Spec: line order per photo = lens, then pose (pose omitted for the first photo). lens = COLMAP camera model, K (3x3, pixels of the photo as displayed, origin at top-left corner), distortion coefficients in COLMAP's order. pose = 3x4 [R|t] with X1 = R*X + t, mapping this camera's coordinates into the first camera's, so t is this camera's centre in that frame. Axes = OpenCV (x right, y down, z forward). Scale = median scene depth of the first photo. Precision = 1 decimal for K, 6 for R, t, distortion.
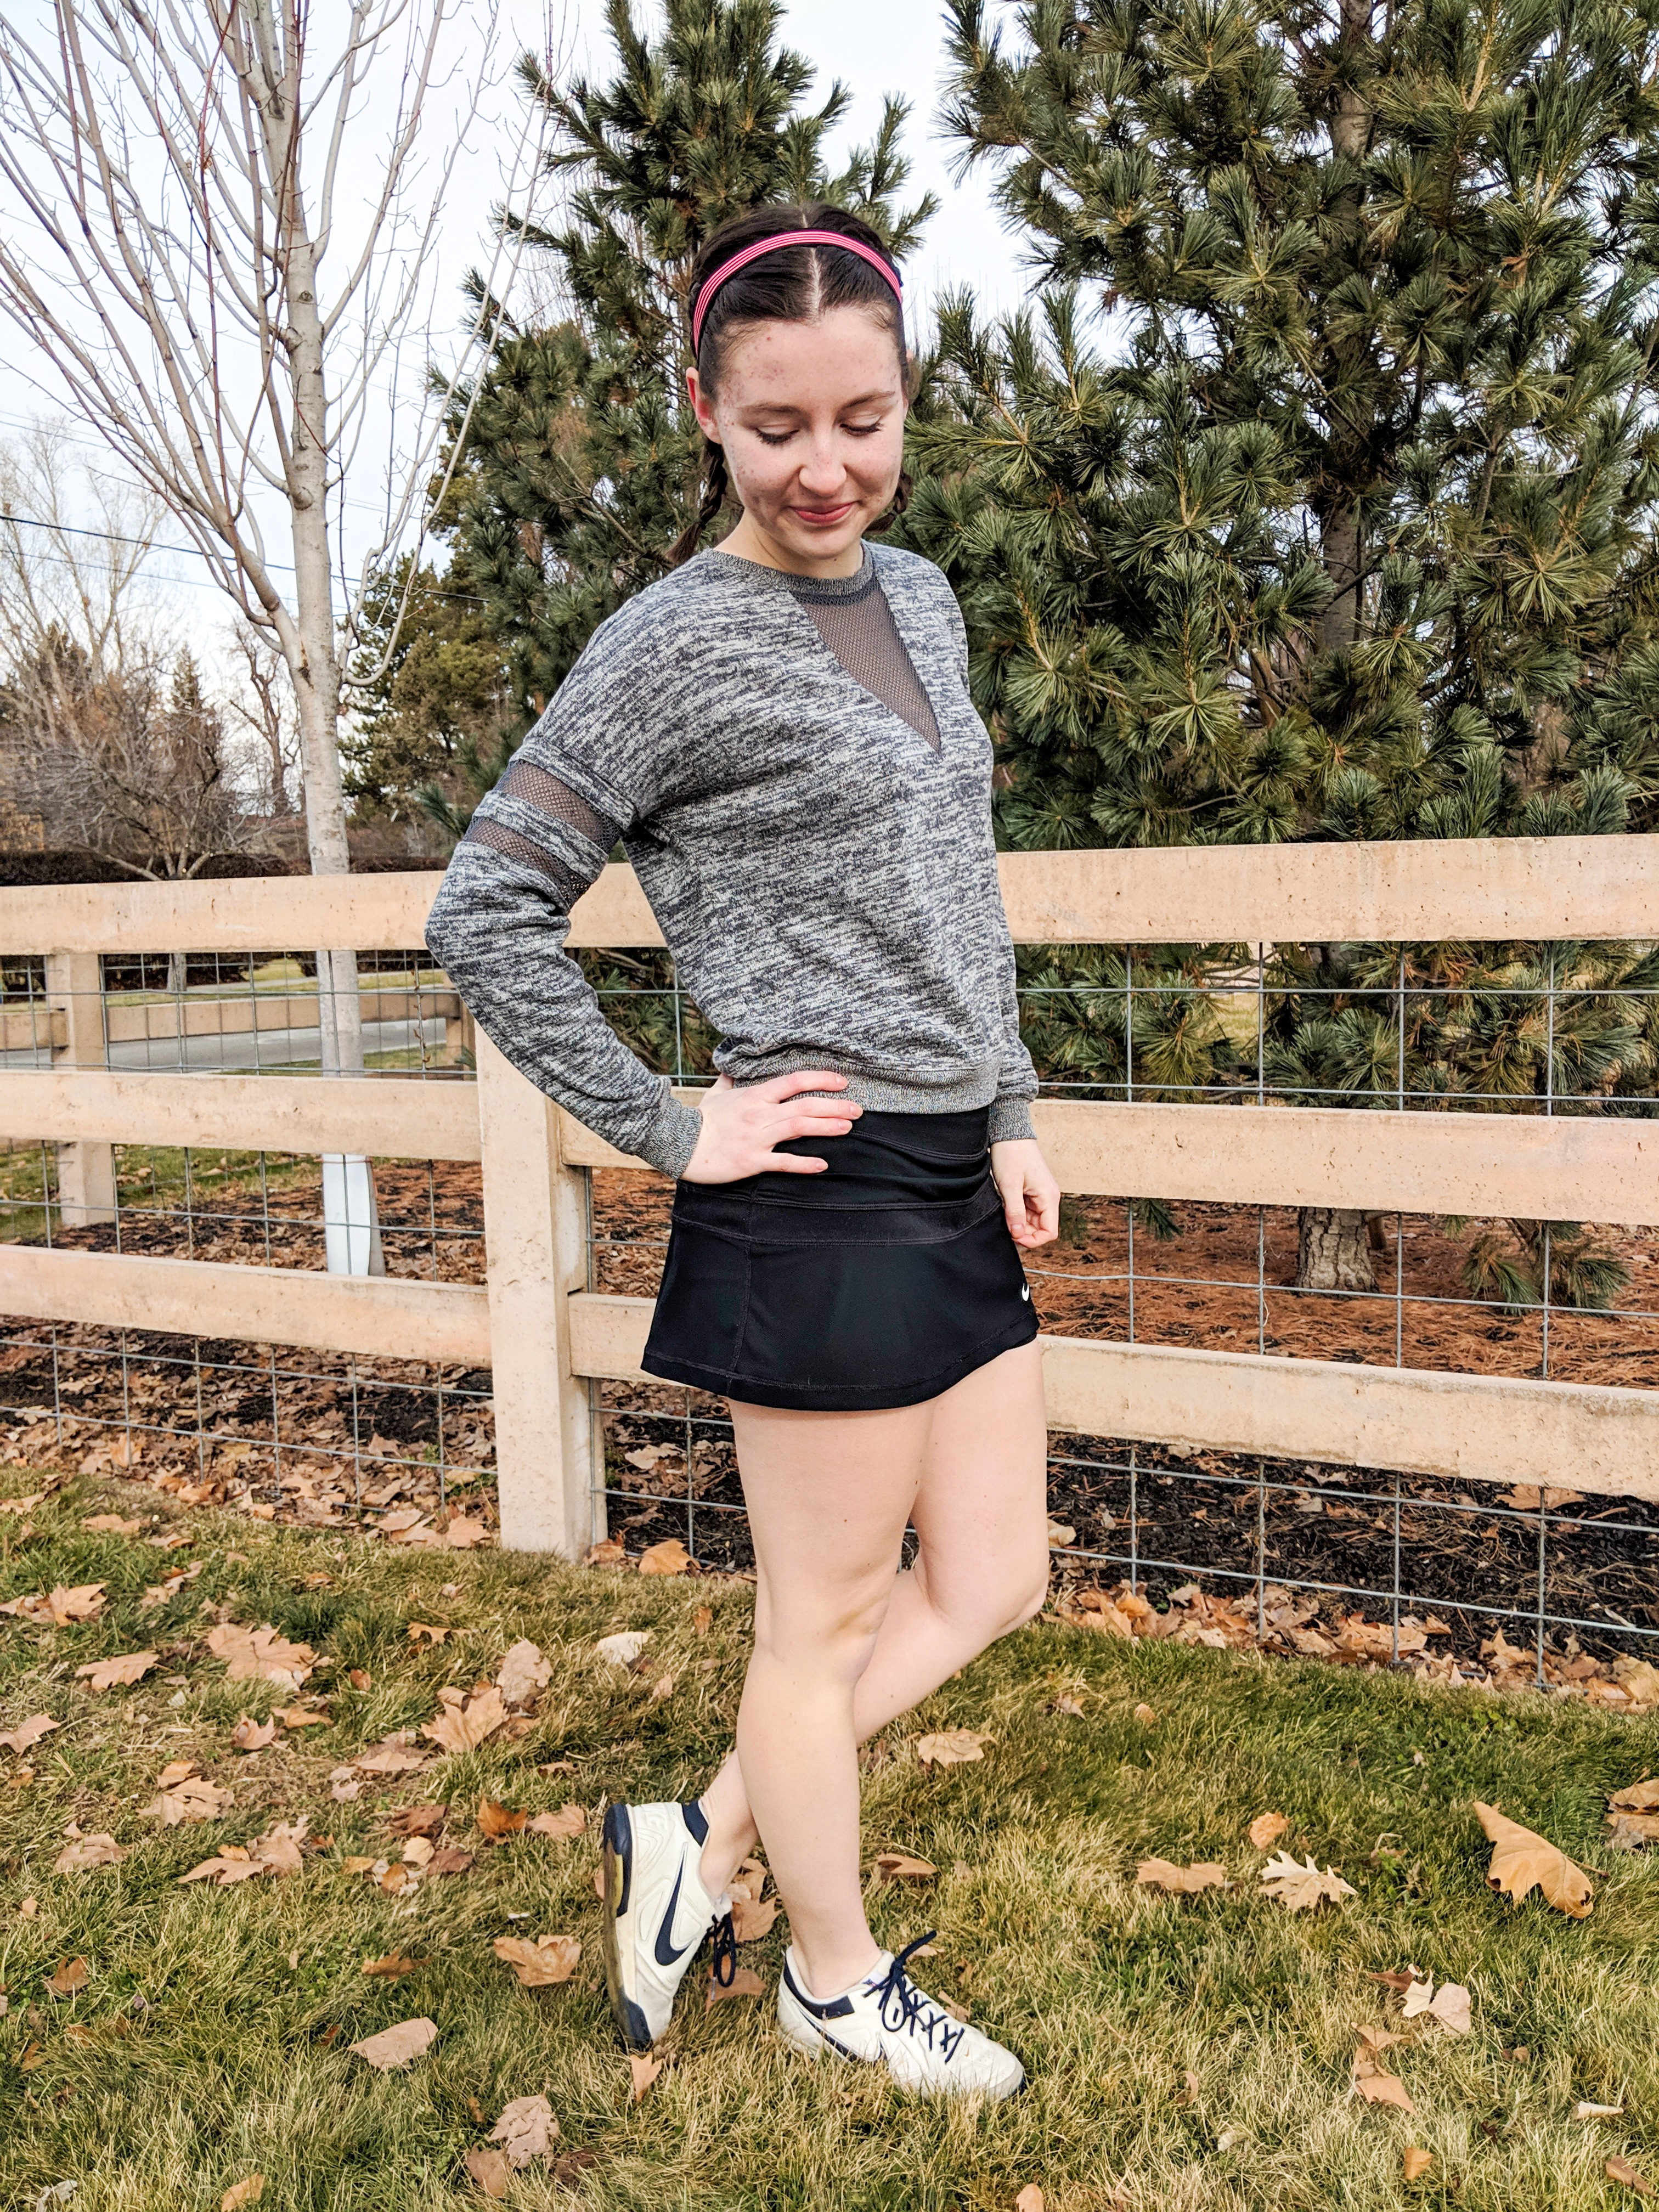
lens RADIAL K [[1872.4, 0, 824.1], [0, 1872.4, 1087.7], [0, 0, 1]] dist [-0.040254, 0.046041]
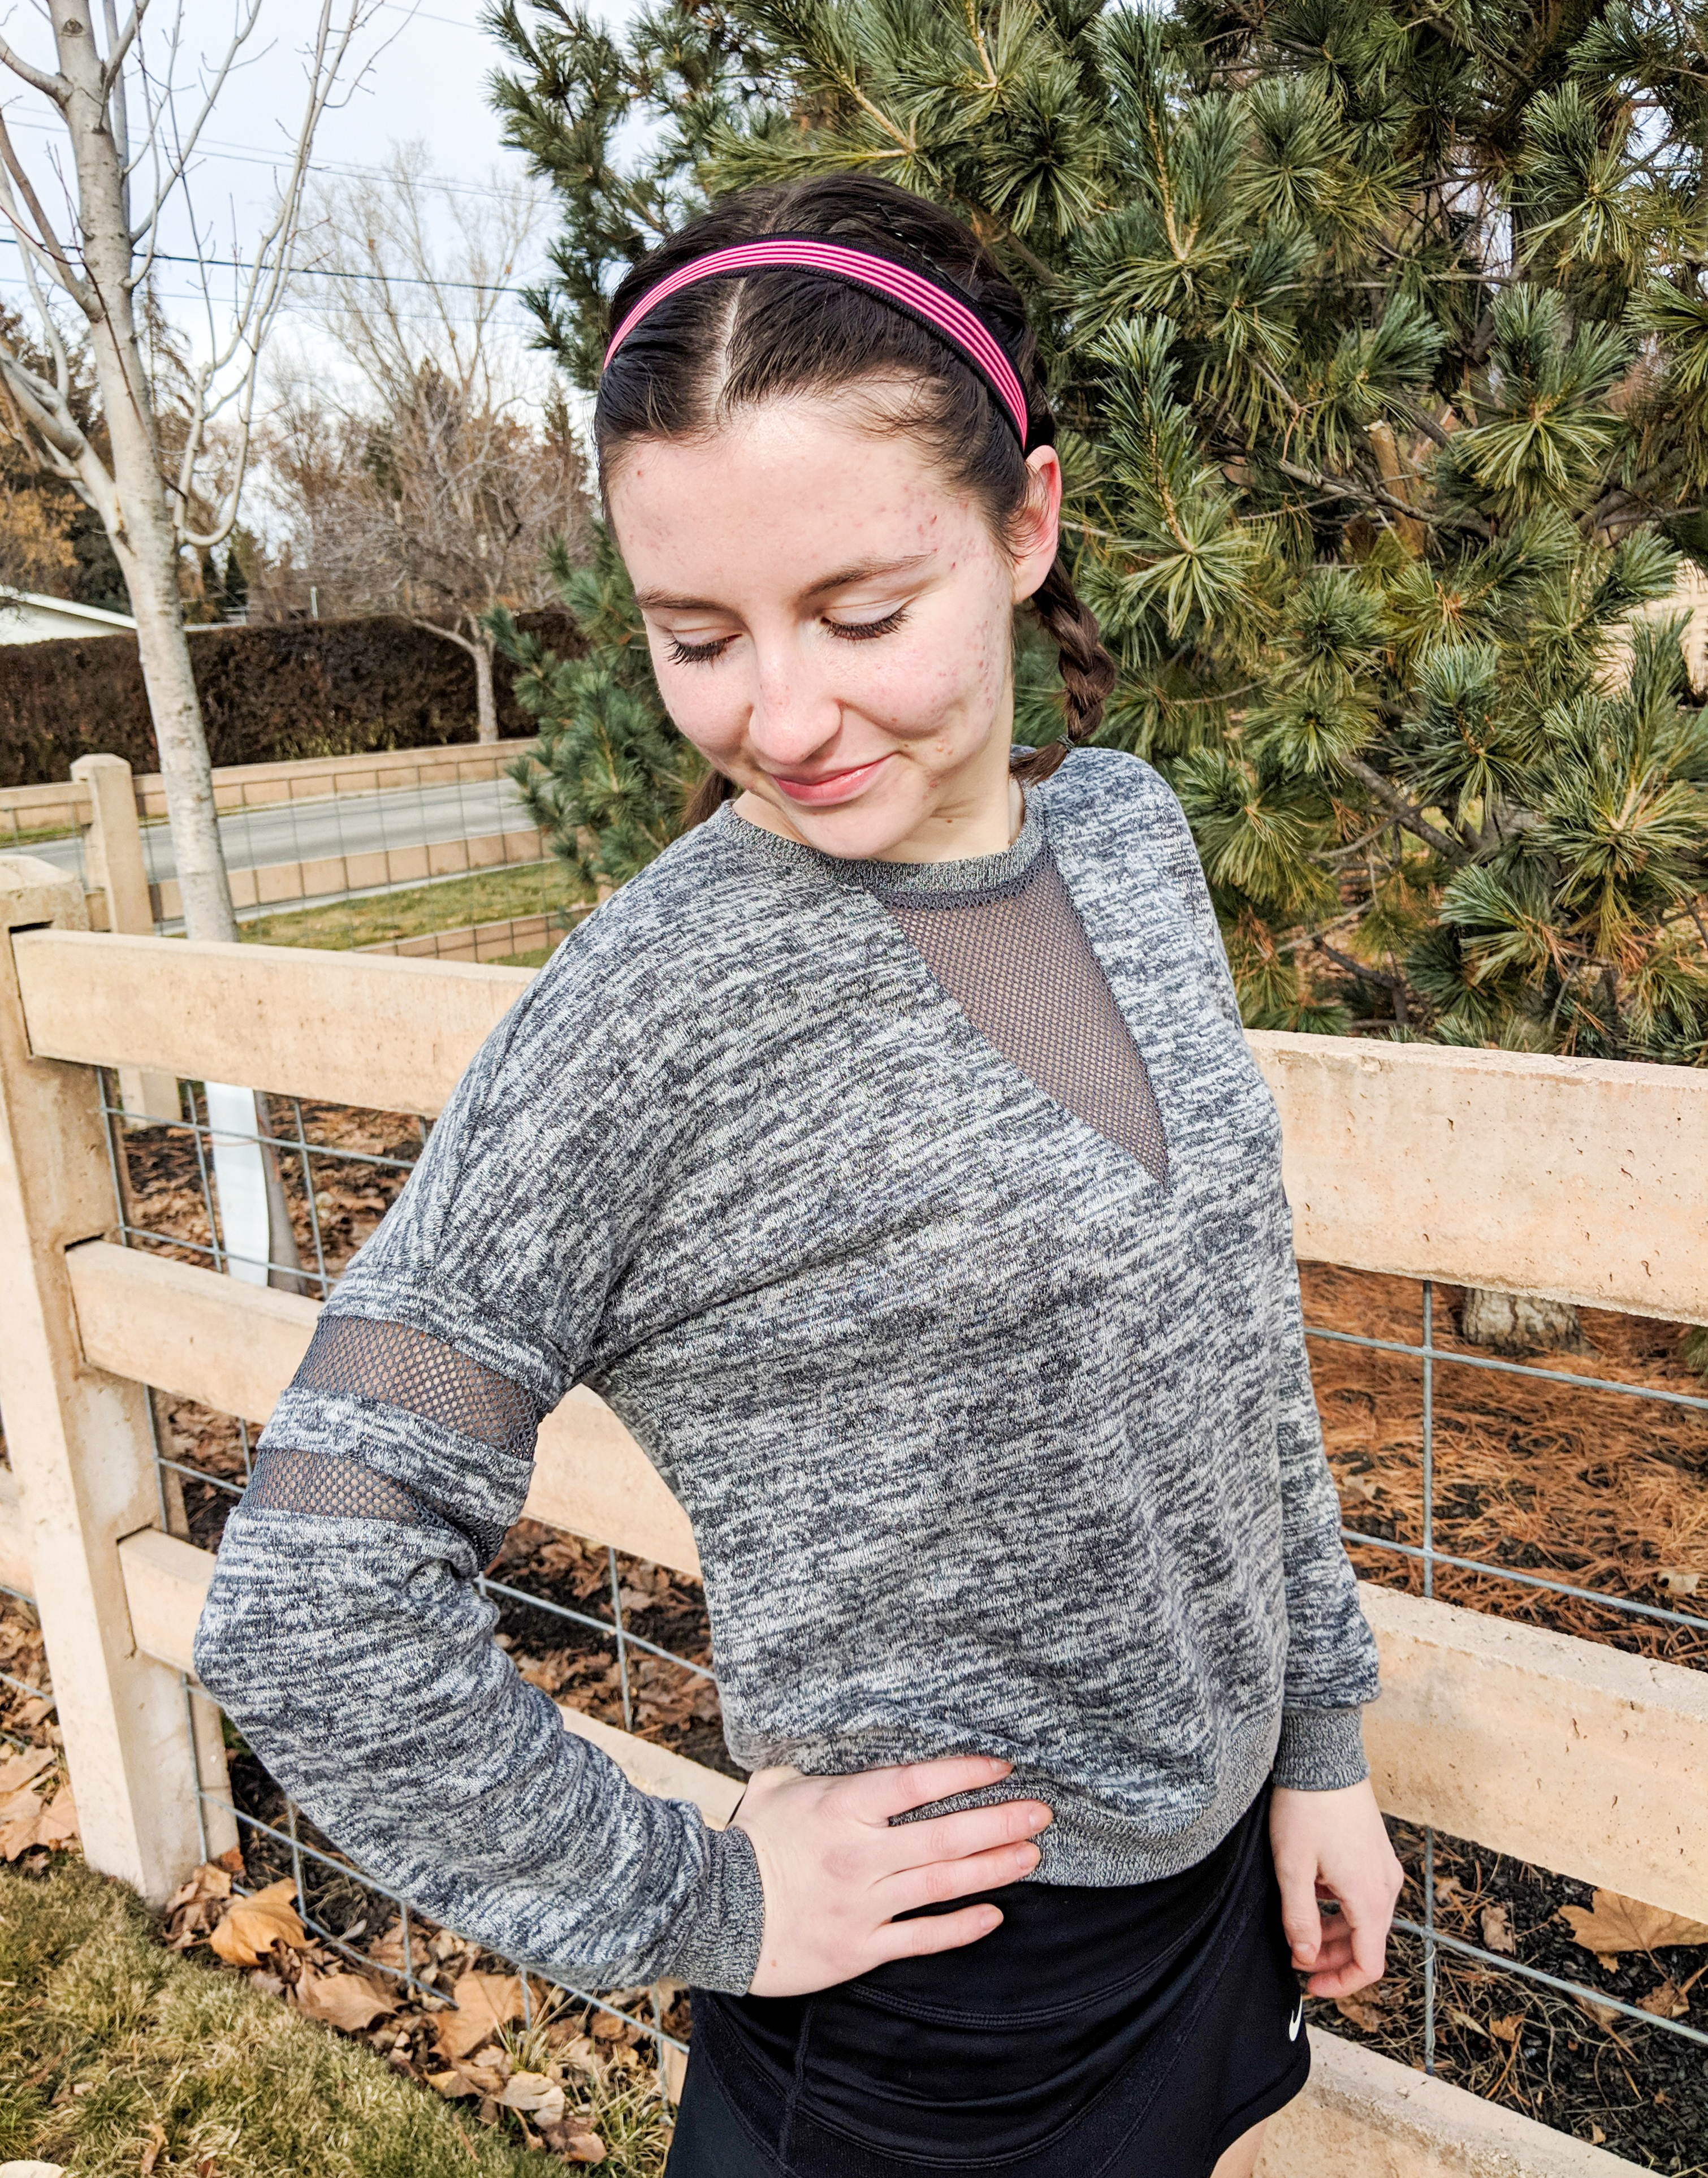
lens RADIAL K [[1917.9, 0, 823.7], [0, 1917.9, 1103.0], [0, 0, 1]] dist [-0.057184, 0.059712]
pose [[0.978002, -0.002654, -0.208577, 0.213666], [0.034351, 0.988316, 0.148494, -0.123006], [0.205746, -0.152393, 0.966667, 0.322855]]
